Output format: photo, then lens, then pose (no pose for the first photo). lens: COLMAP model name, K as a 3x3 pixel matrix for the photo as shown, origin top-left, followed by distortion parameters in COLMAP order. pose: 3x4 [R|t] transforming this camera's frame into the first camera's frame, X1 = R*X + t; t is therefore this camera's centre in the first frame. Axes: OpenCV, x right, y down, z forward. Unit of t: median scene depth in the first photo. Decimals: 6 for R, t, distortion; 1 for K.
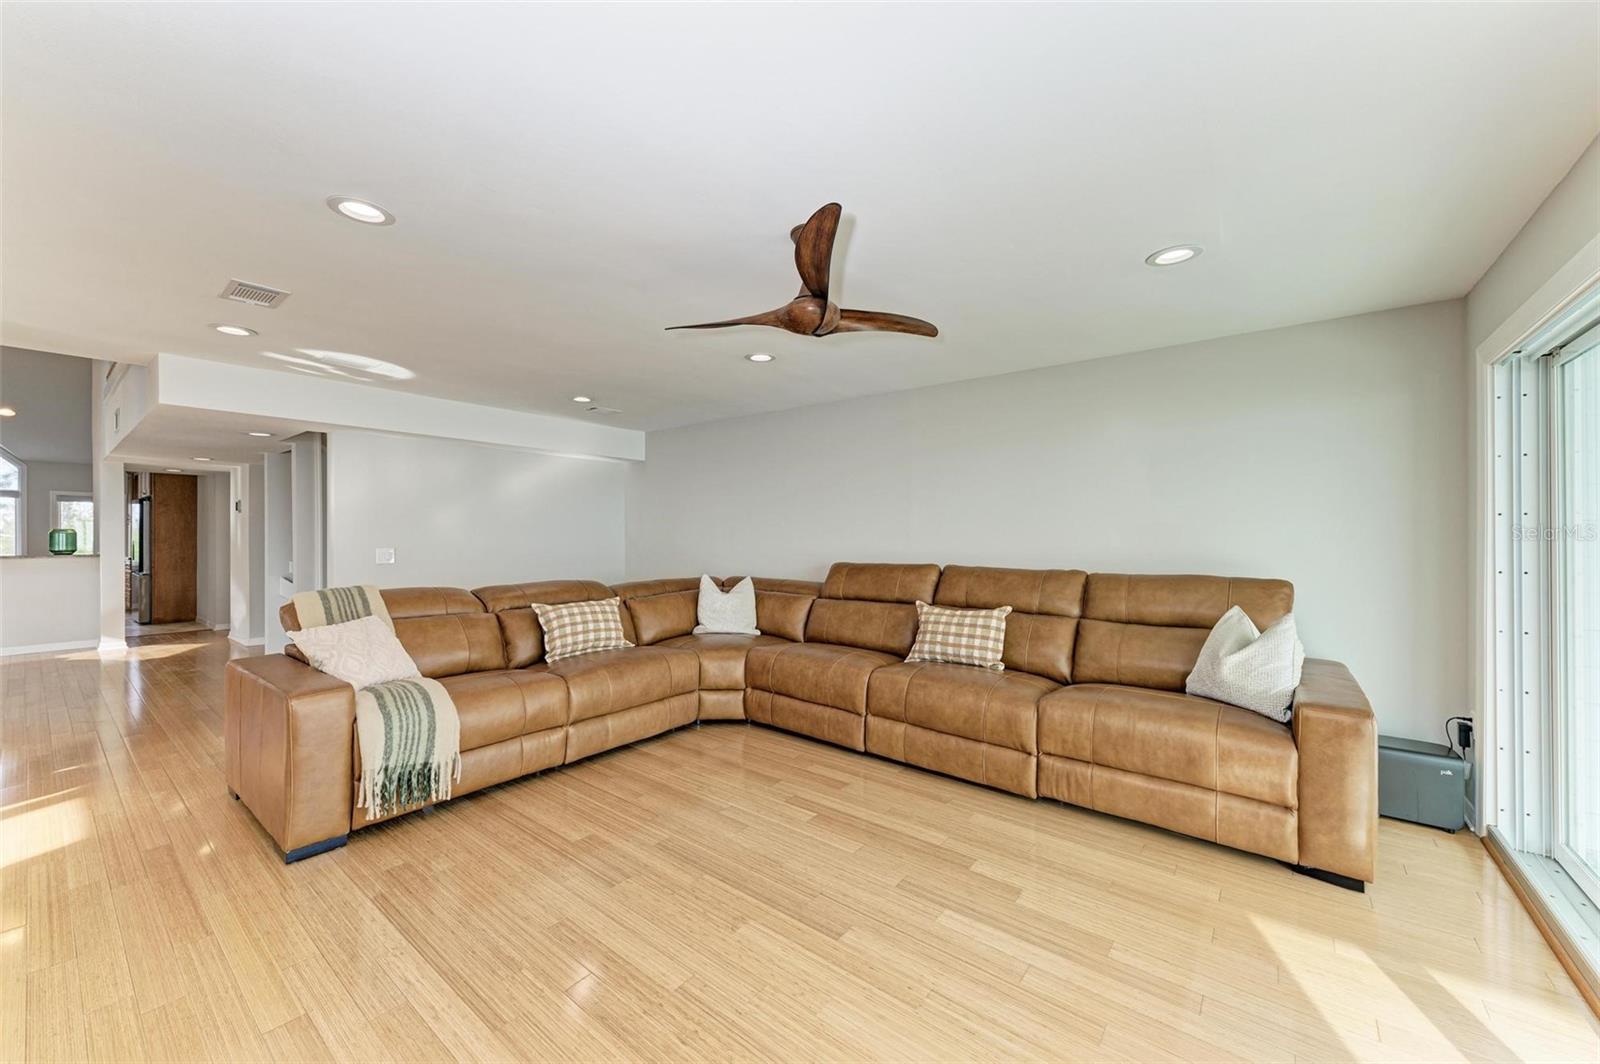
lens RADIAL K [[595.2, 0, 794.4], [0, 595.2, 537.7], [0, 0, 1]] dist [0.013711, -0.005405]
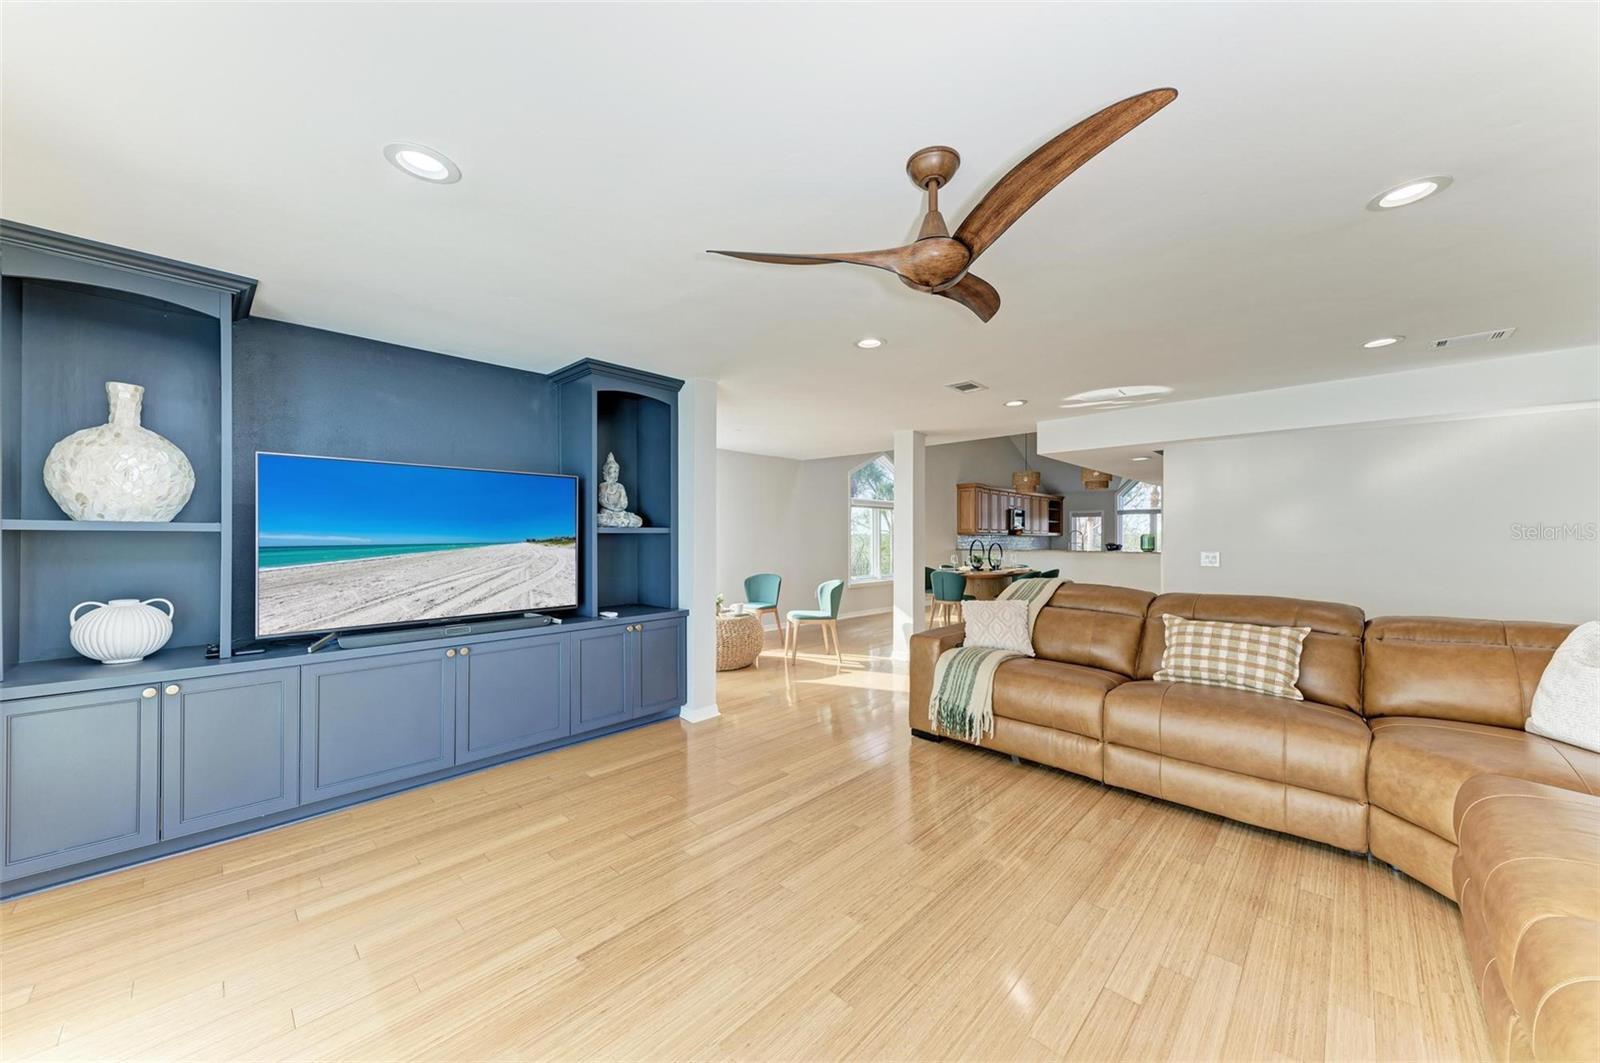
lens RADIAL K [[551.7, 0, 791.5], [0, 551.7, 534.4], [0, 0, 1]] dist [0.007136, -0.002534]
pose [[-0.086728, -0.005489, -0.996217, 0.560650], [-0.007504, 0.999960, -0.004857, -0.002762], [0.996204, 0.007055, -0.086765, 0.626263]]
